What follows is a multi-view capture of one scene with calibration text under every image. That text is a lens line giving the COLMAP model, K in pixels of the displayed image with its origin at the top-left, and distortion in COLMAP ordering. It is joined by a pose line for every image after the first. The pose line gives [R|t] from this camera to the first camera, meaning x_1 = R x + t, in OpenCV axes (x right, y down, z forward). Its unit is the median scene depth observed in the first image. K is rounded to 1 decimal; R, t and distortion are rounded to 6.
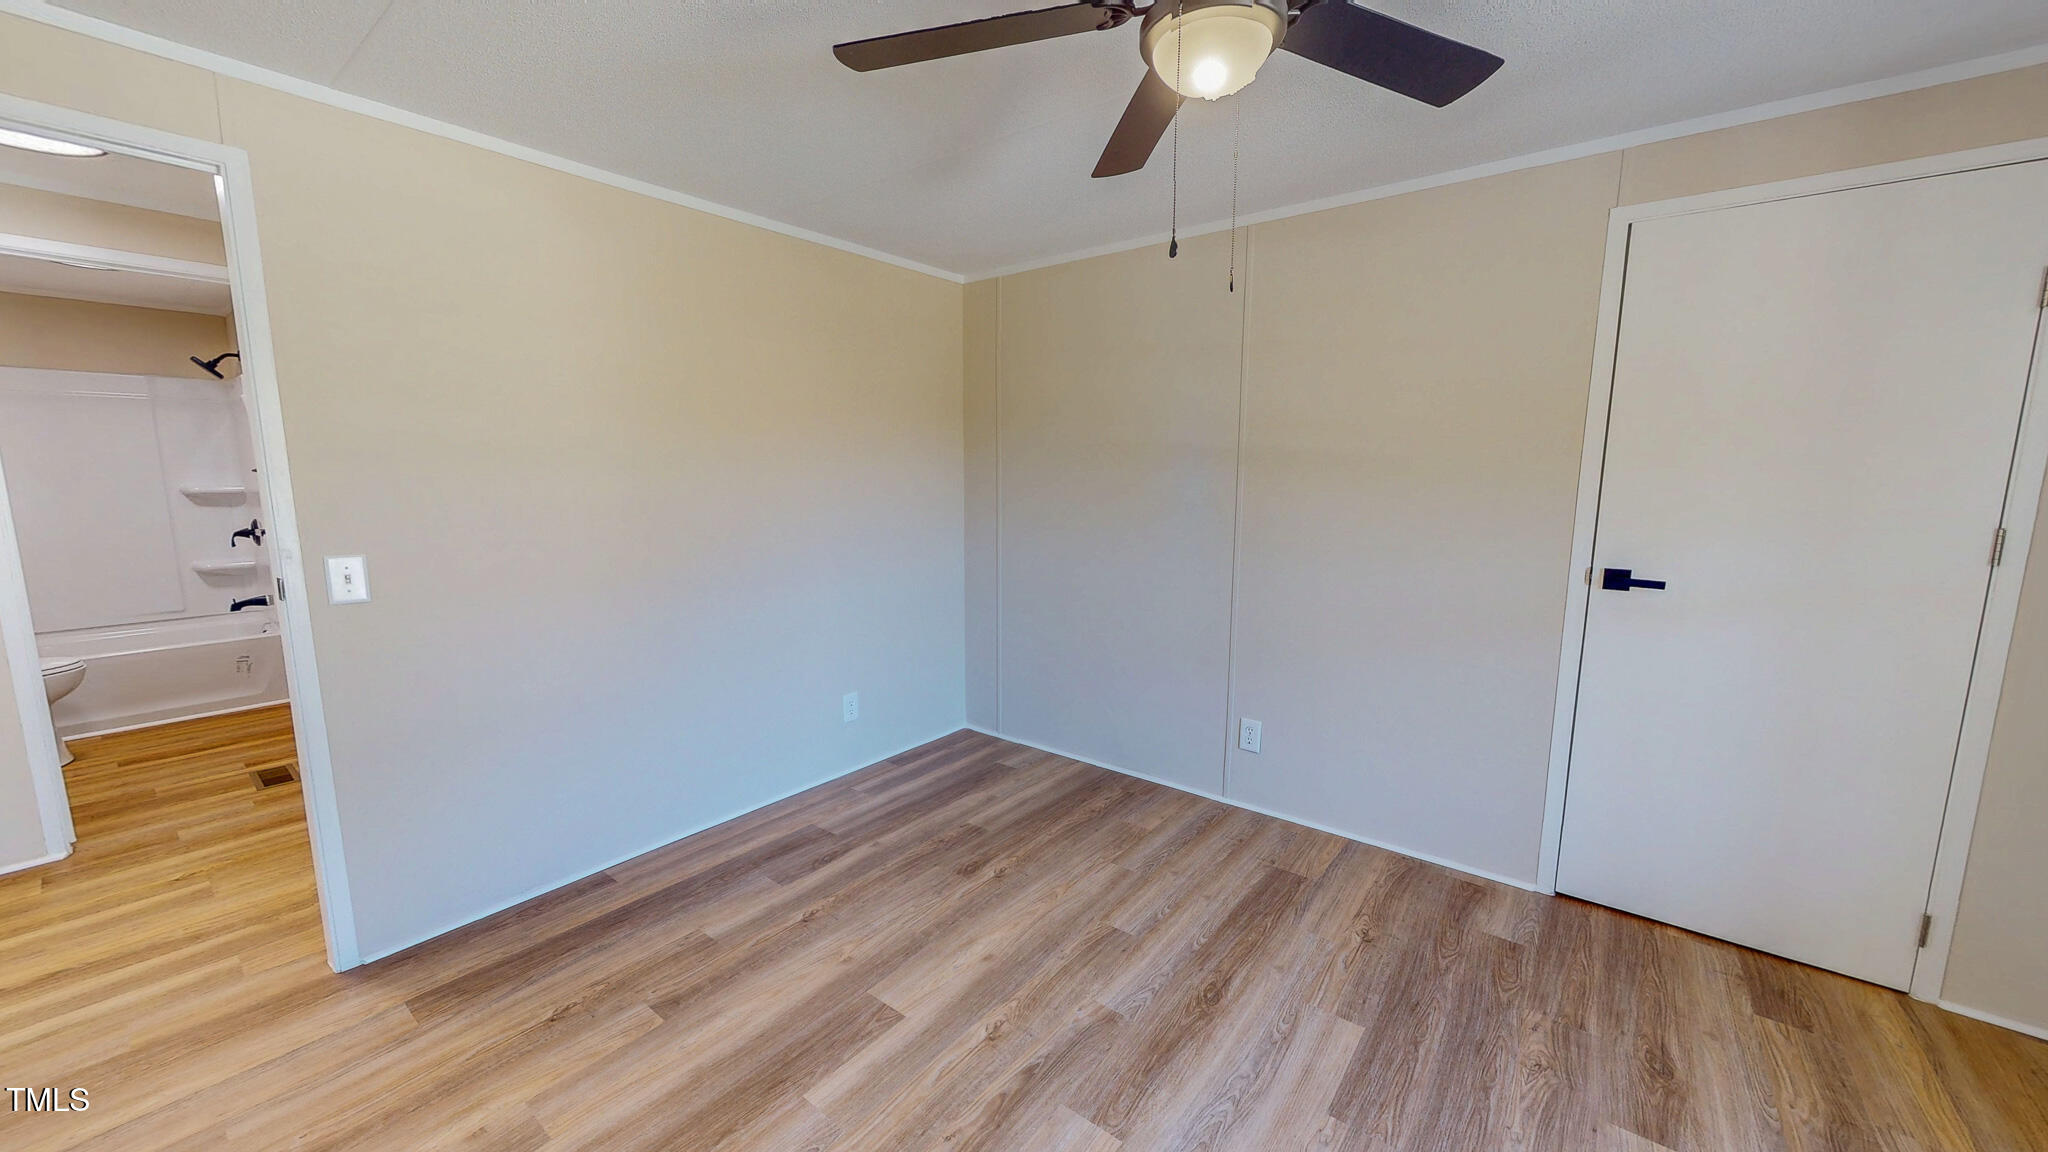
lens RADIAL K [[749.7, 0, 1023.8], [0, 749.7, 580.0], [0, 0, 1]] dist [-0.000157, 0.000021]
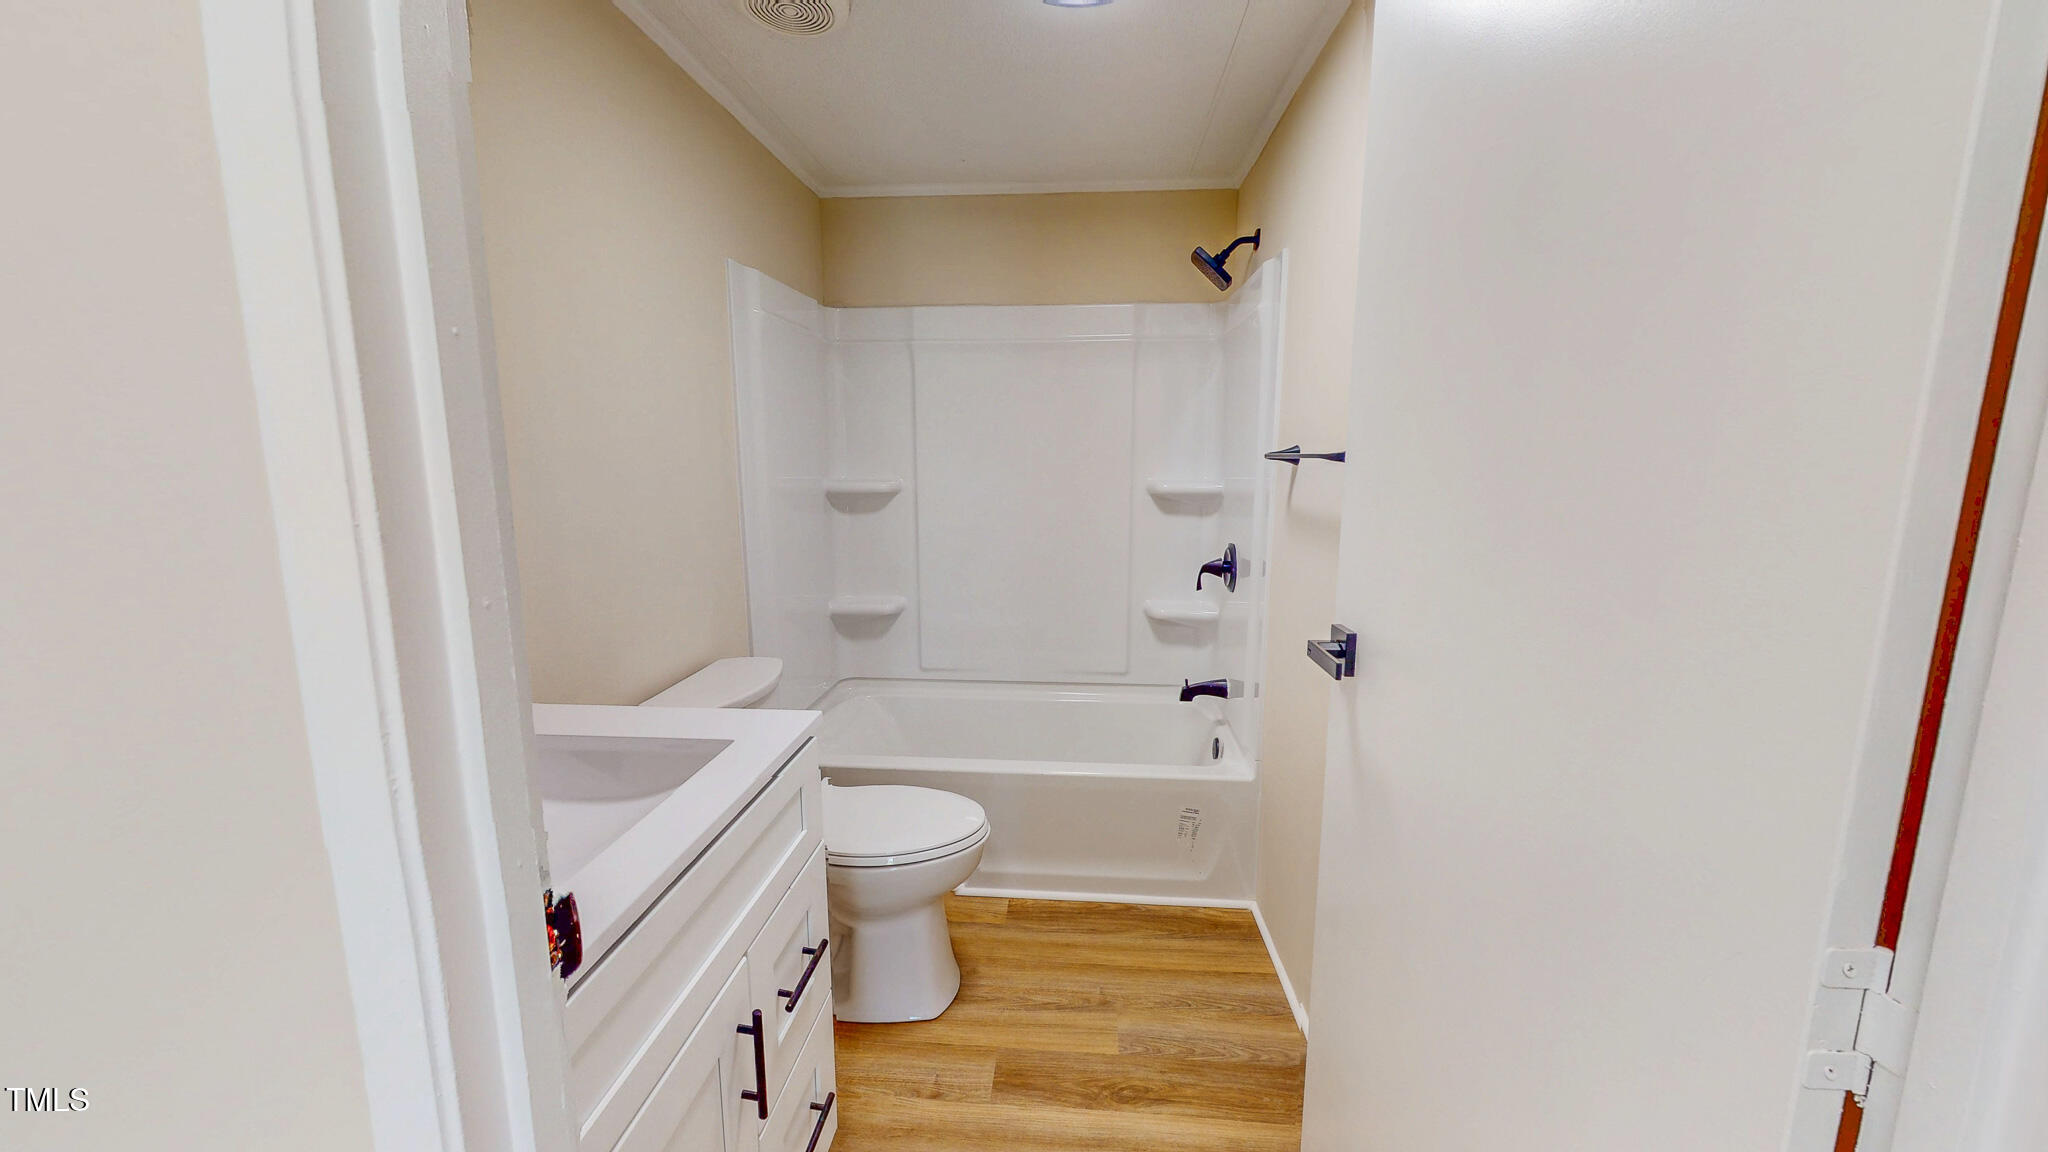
lens RADIAL K [[749.7, 0, 1023.8], [0, 749.7, 580.0], [0, 0, 1]] dist [-0.000157, 0.000021]
pose [[0.559482, 0.130150, -0.818560, -0.661706], [-0.120038, 0.989906, 0.075348, -0.078637], [0.820104, 0.056103, 0.569458, 0.565185]]
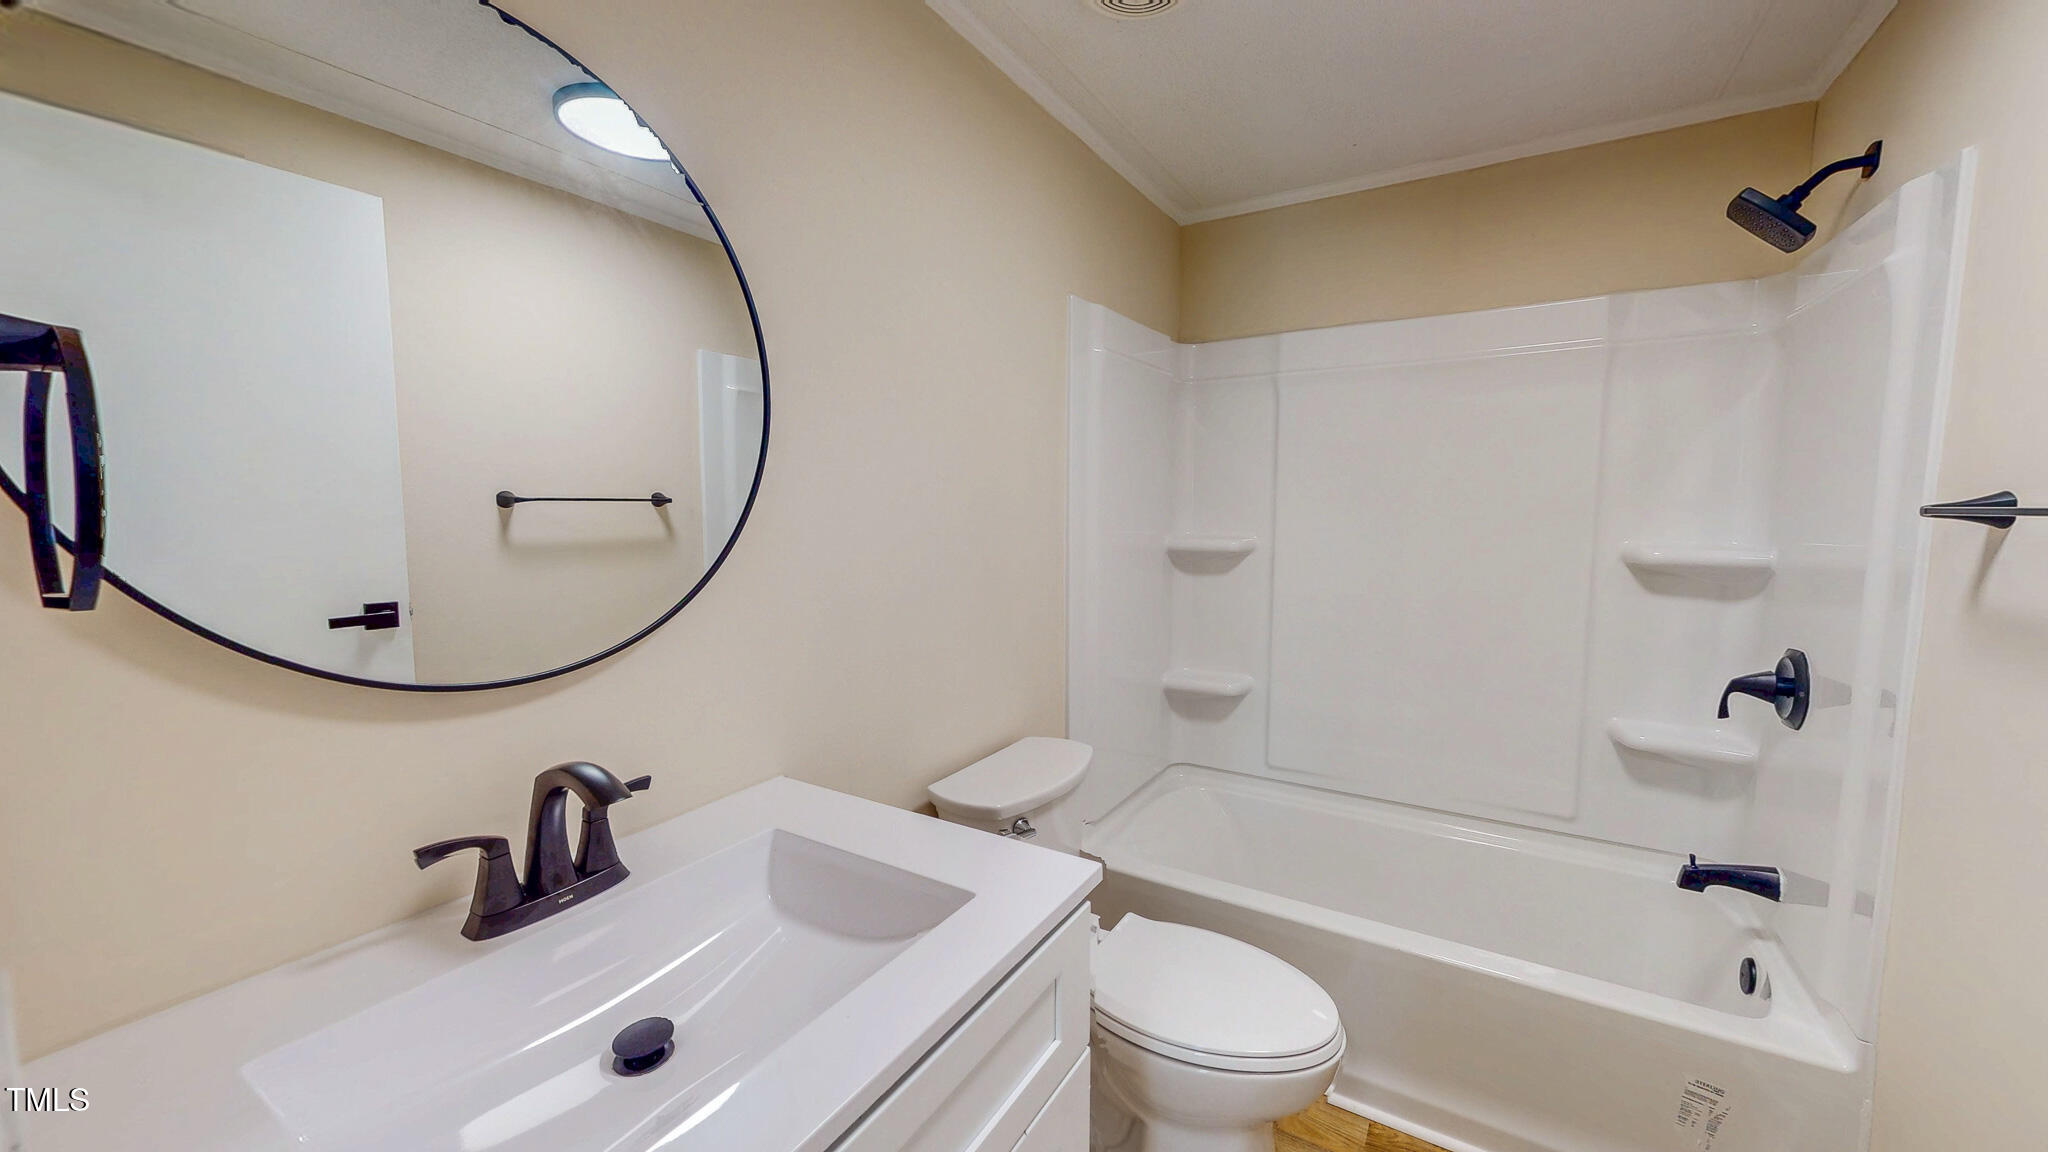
lens RADIAL K [[749.7, 0, 1023.8], [0, 749.7, 580.0], [0, 0, 1]] dist [-0.000157, 0.000021]
pose [[0.117406, 0.089754, -0.989020, -0.739214], [-0.146661, 0.986554, 0.072120, -0.086633], [0.982195, 0.136583, 0.128991, 0.610162]]
